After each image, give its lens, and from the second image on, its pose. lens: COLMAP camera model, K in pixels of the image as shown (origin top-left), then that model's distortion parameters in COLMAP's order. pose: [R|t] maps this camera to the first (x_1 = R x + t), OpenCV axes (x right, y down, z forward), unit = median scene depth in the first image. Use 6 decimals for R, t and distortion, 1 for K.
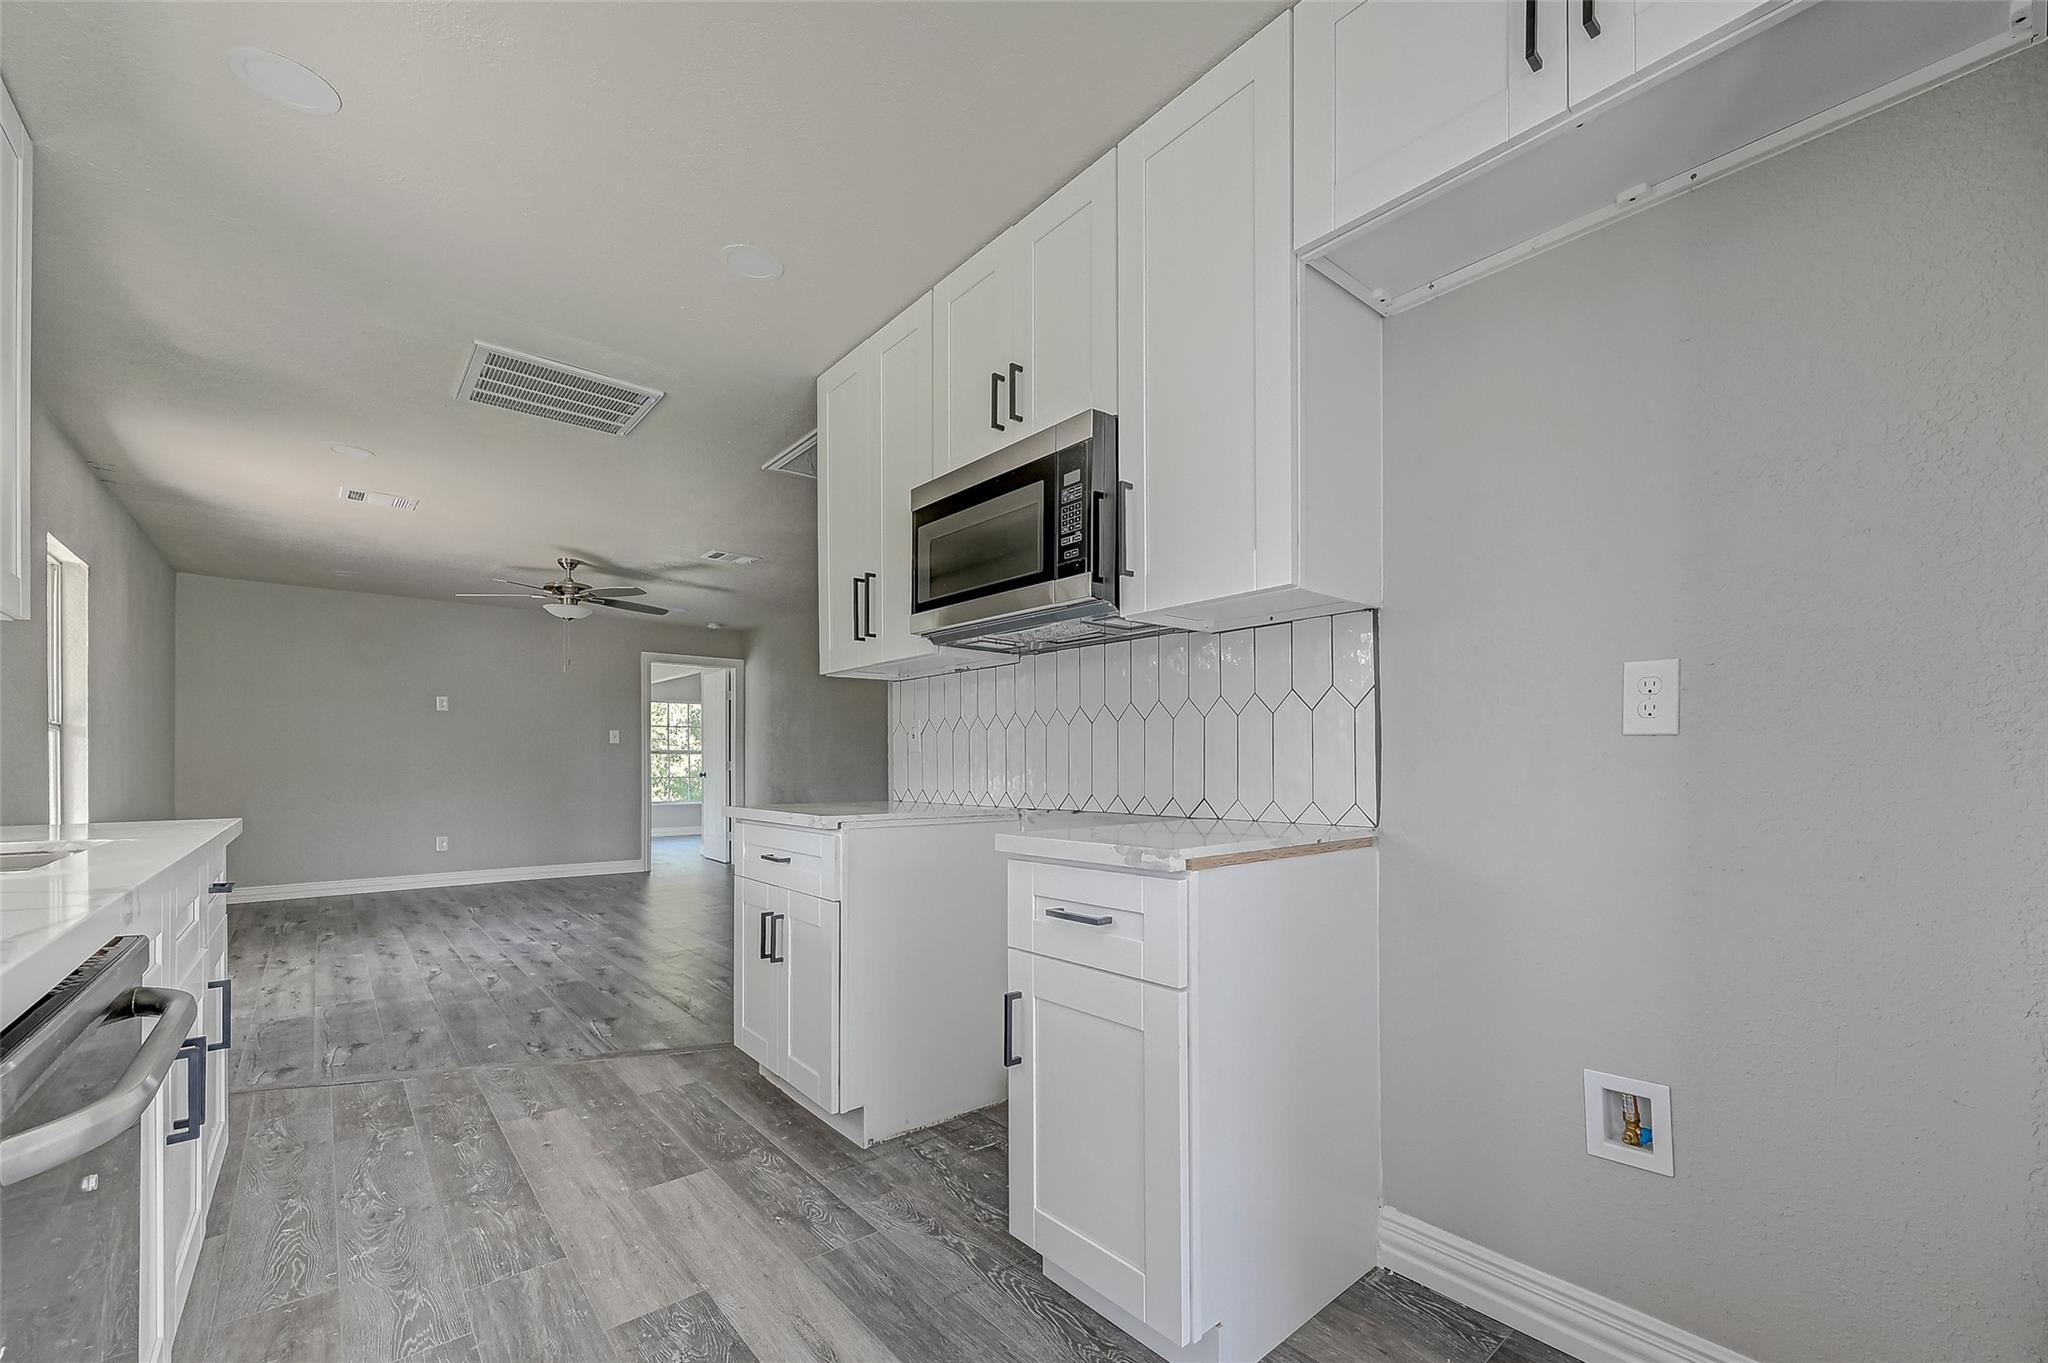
lens RADIAL K [[846.8, 0, 1082.9], [0, 846.8, 756.2], [0, 0, 1]] dist [-0.001049, -0.000024]
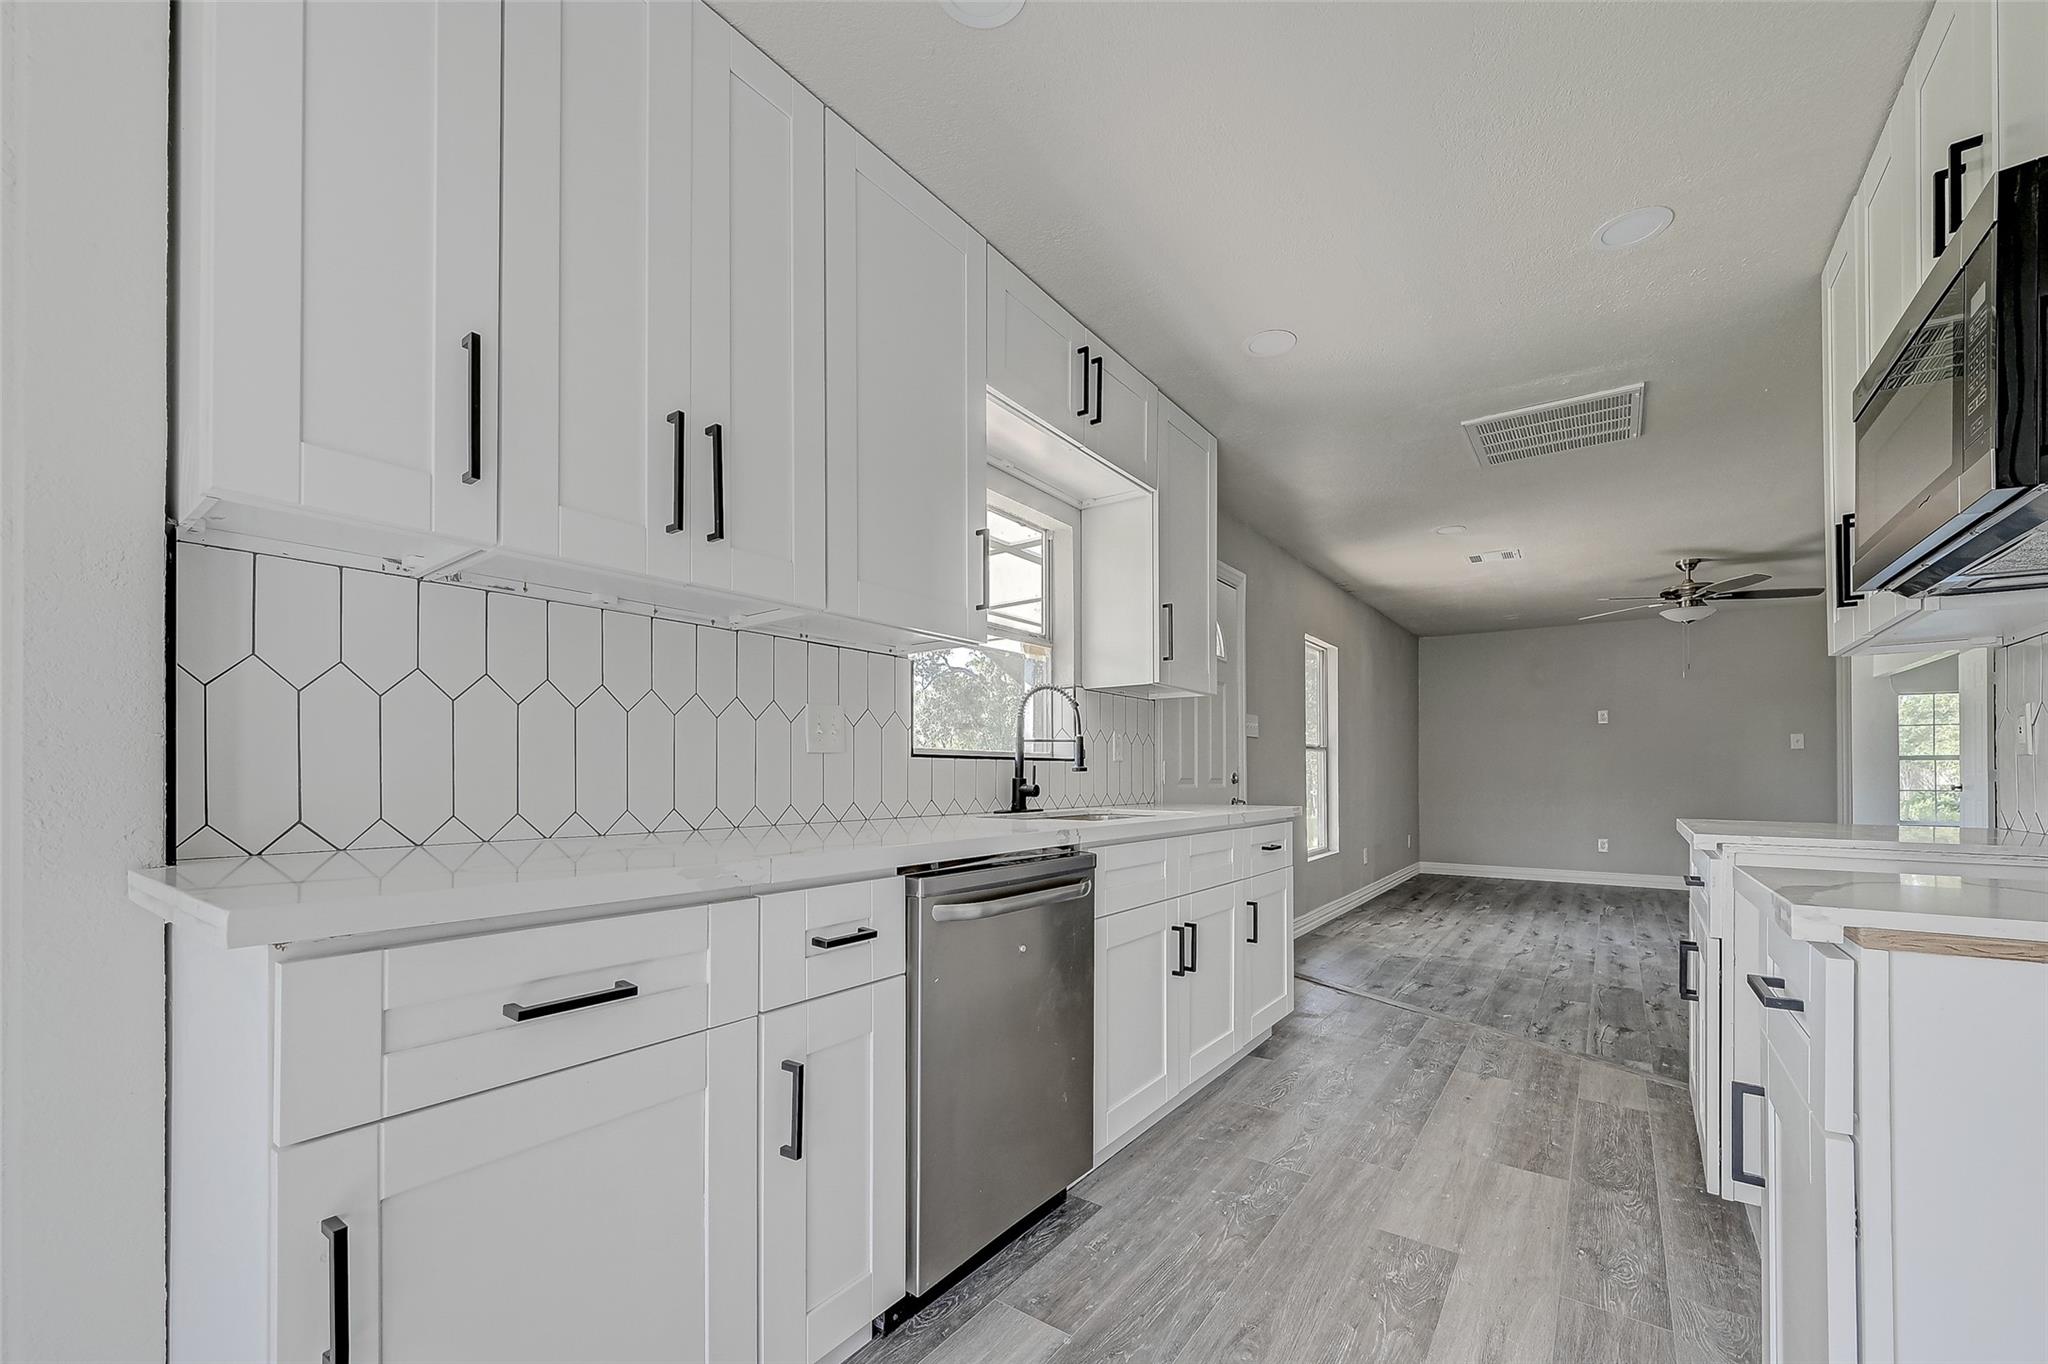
lens RADIAL K [[807.4, 0, 1021.9], [0, 807.4, 760.9], [0, 0, 1]] dist [-0.002250, -0.000116]
pose [[0.203487, -0.012215, -0.979001, 0.272746], [0.006978, 0.999915, -0.011025, 0.001898], [0.979053, -0.004588, 0.203555, 0.141126]]
